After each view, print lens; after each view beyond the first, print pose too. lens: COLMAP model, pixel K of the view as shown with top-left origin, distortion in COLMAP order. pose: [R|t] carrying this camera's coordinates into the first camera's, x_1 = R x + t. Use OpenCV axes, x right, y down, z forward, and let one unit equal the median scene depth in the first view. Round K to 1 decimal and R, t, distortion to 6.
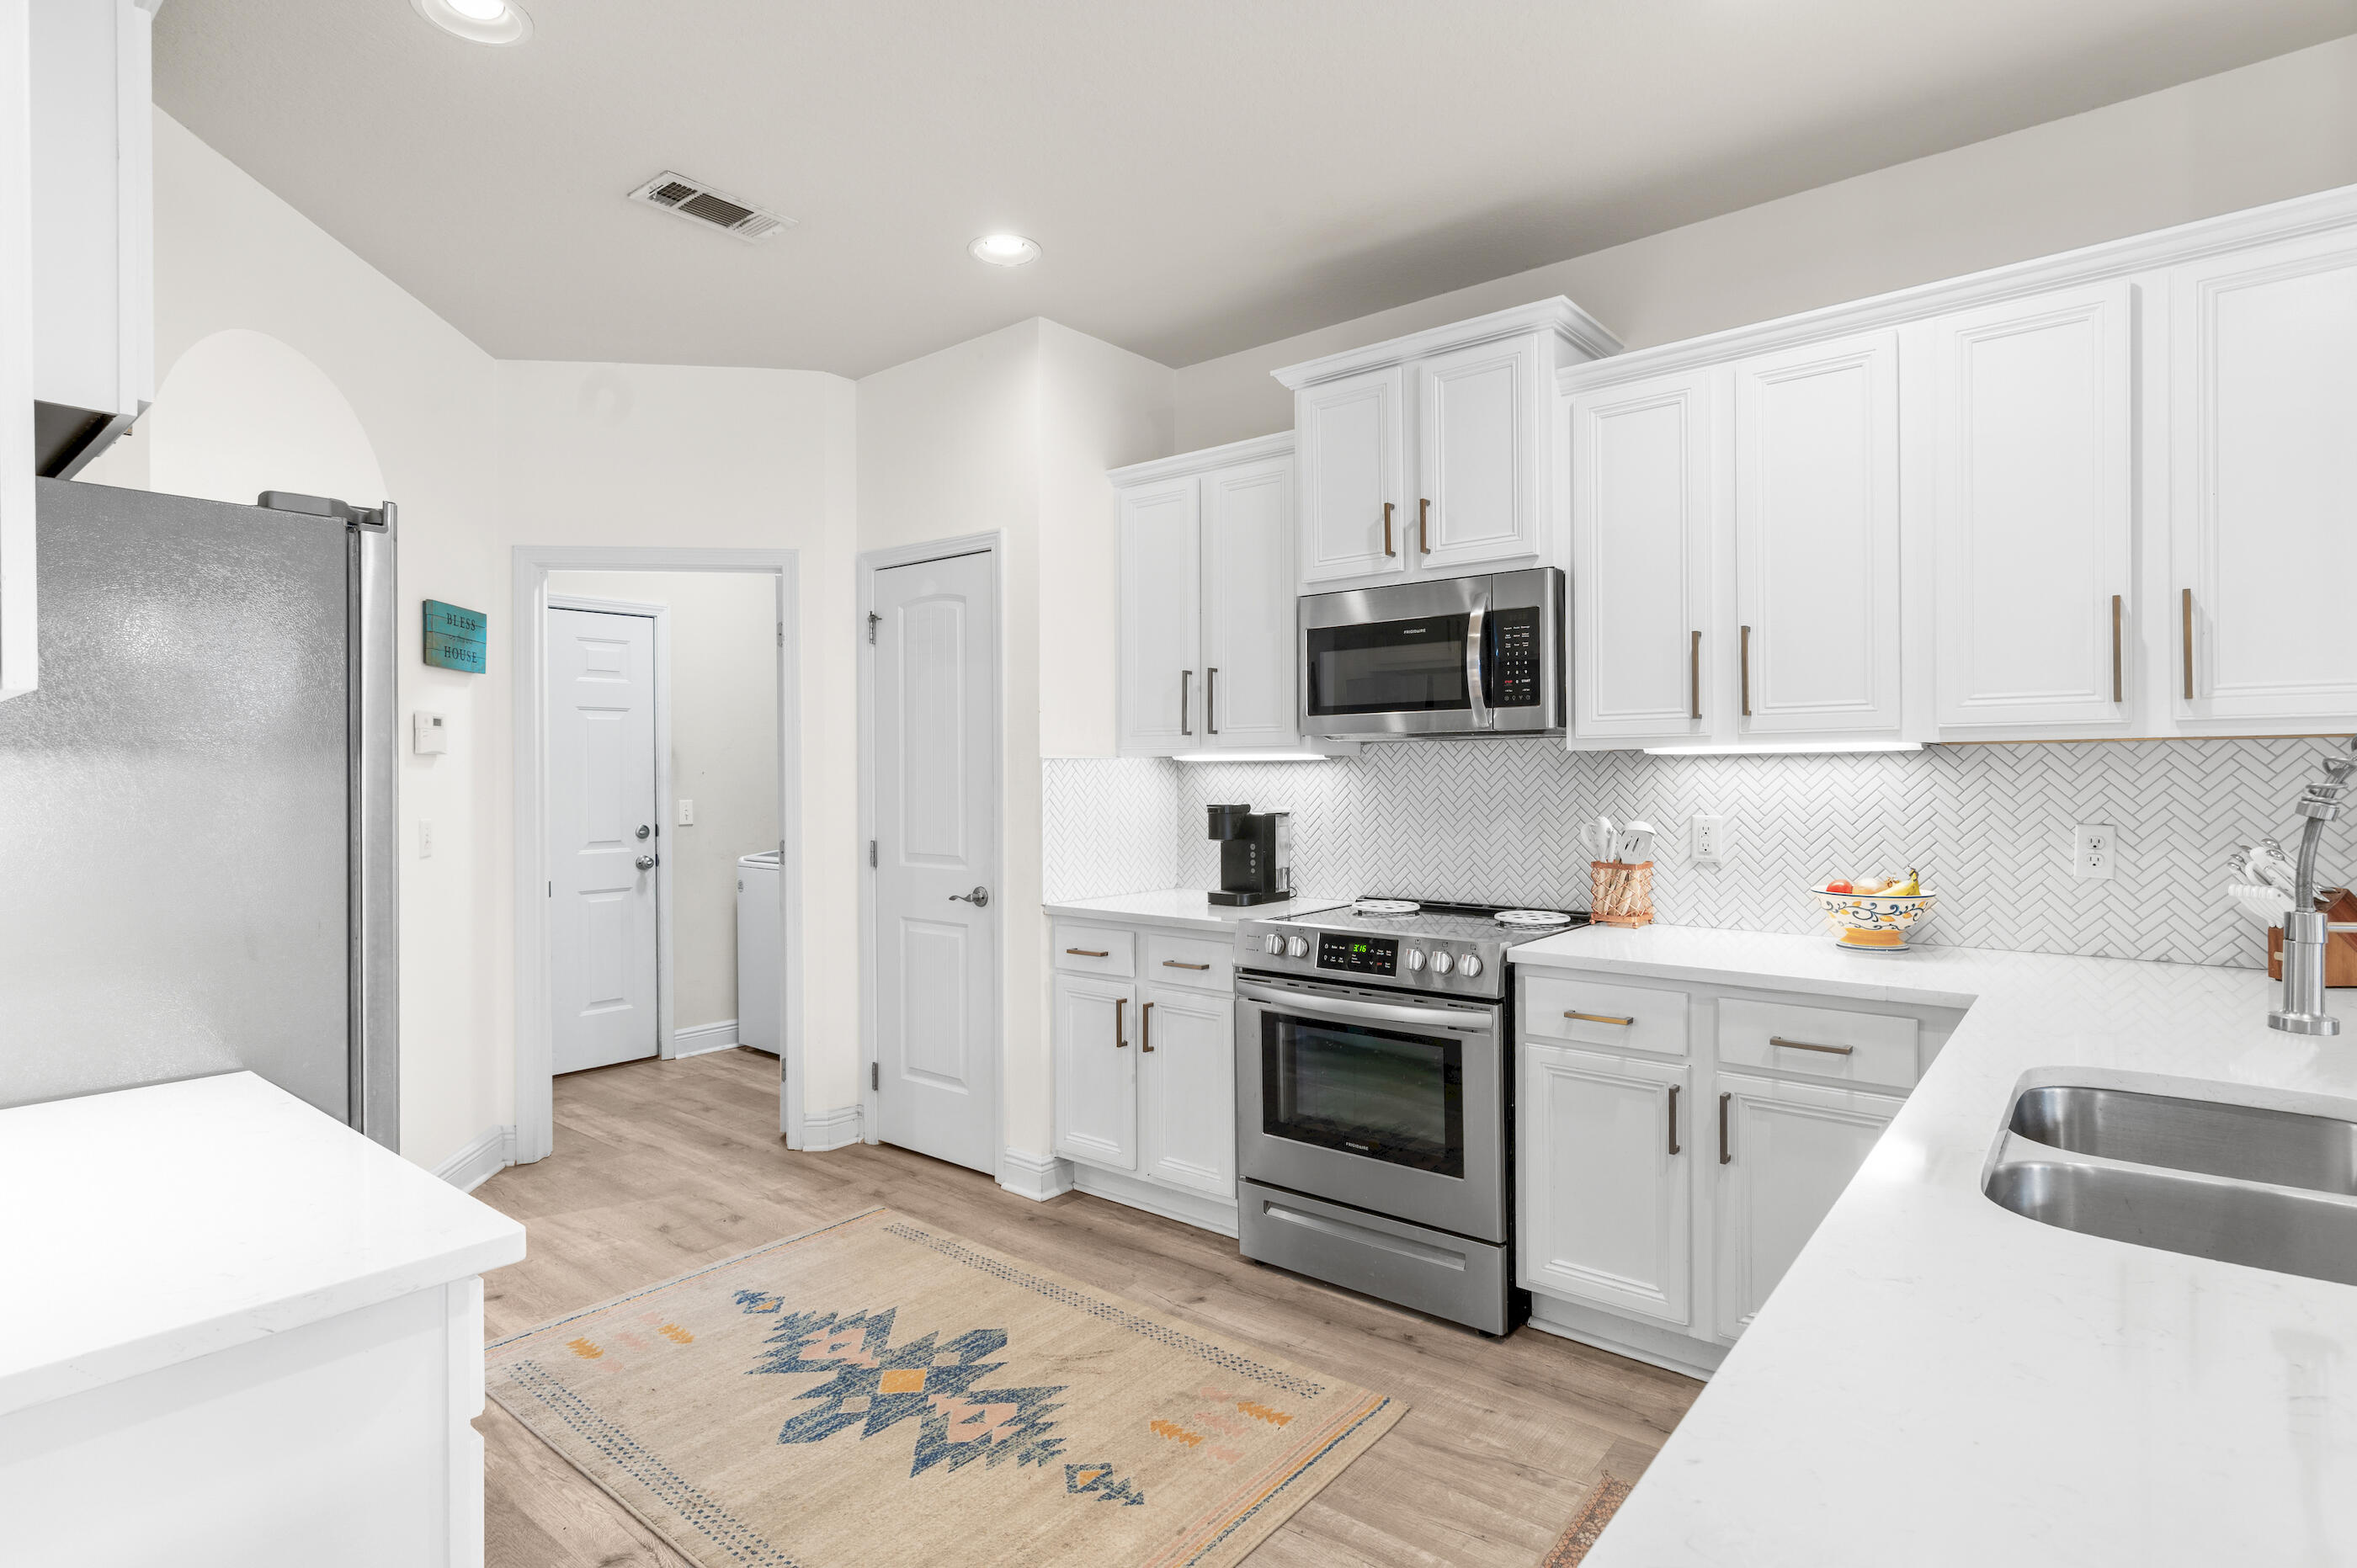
lens RADIAL K [[1164.8, 0, 1176.7], [0, 1164.8, 792.9], [0, 0, 1]] dist [-0.002471, 0.003866]
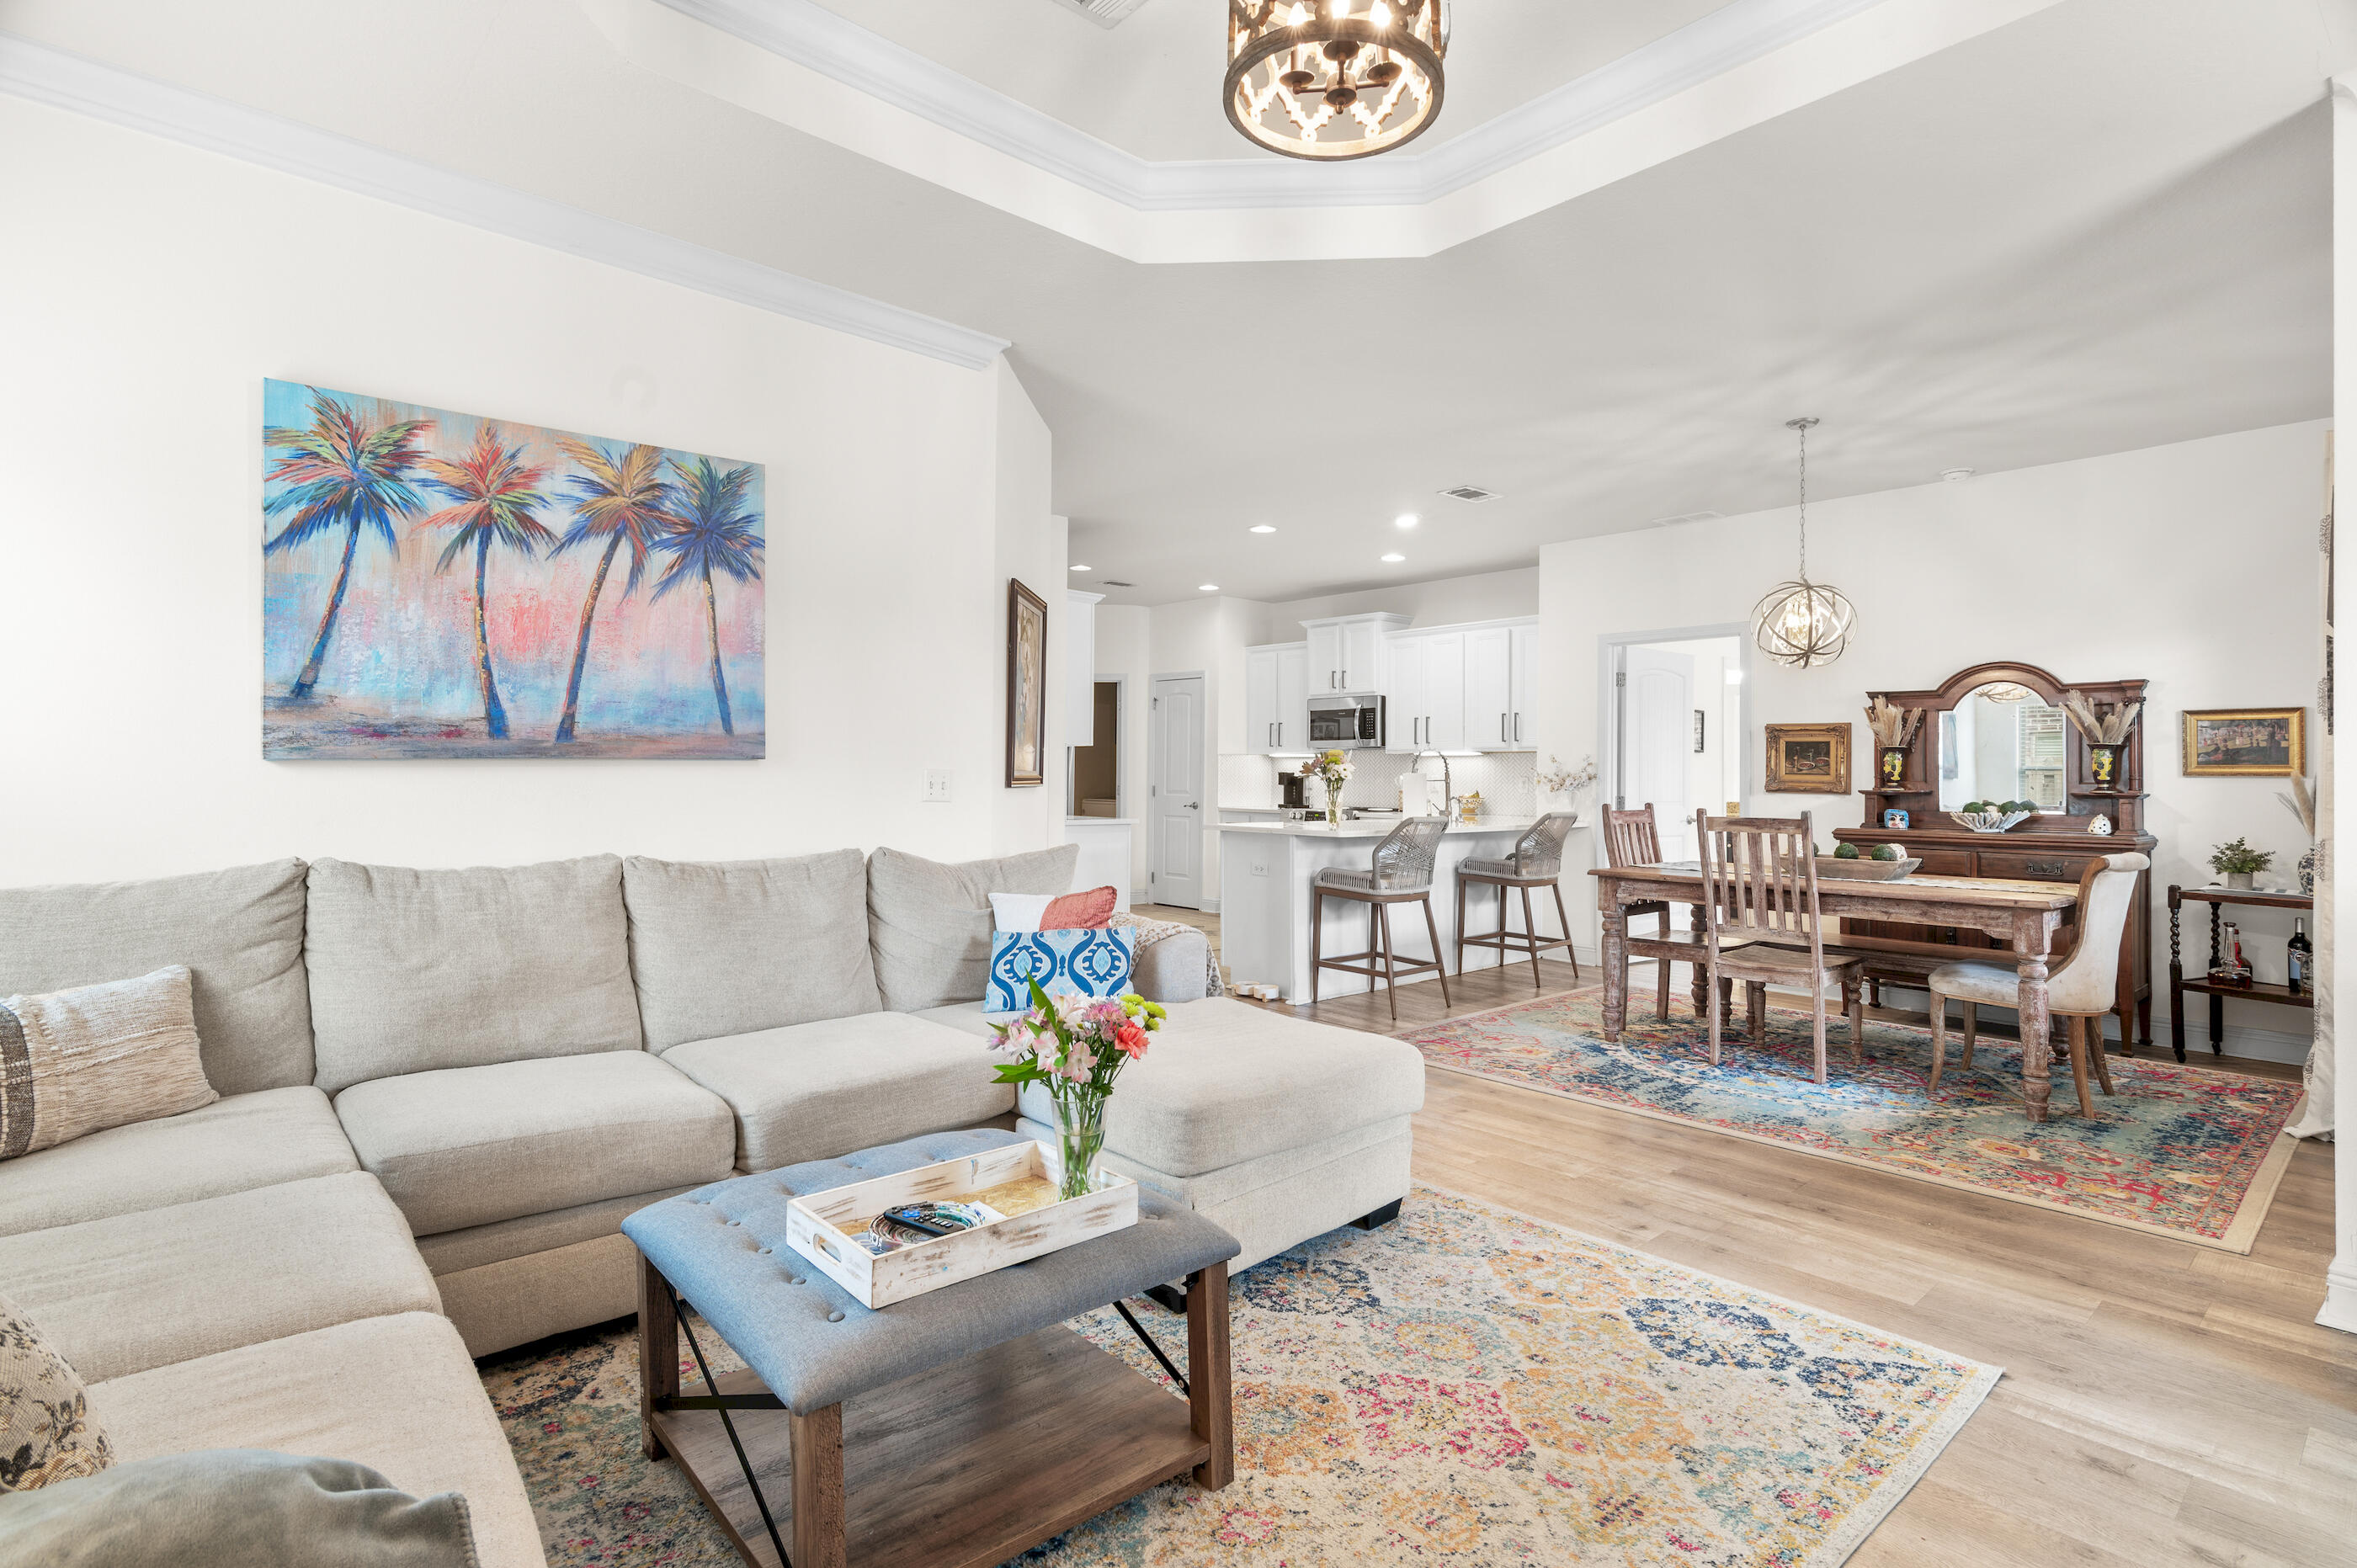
lens RADIAL K [[1164.8, 0, 1177.2], [0, 1164.8, 759.0], [0, 0, 1]] dist [-0.002471, 0.003866]
pose [[0.984662, 0.014920, -0.173834, 0.309861], [-0.020610, 0.999308, -0.030974, 0.079596], [0.173252, 0.034082, 0.984288, -2.008669]]
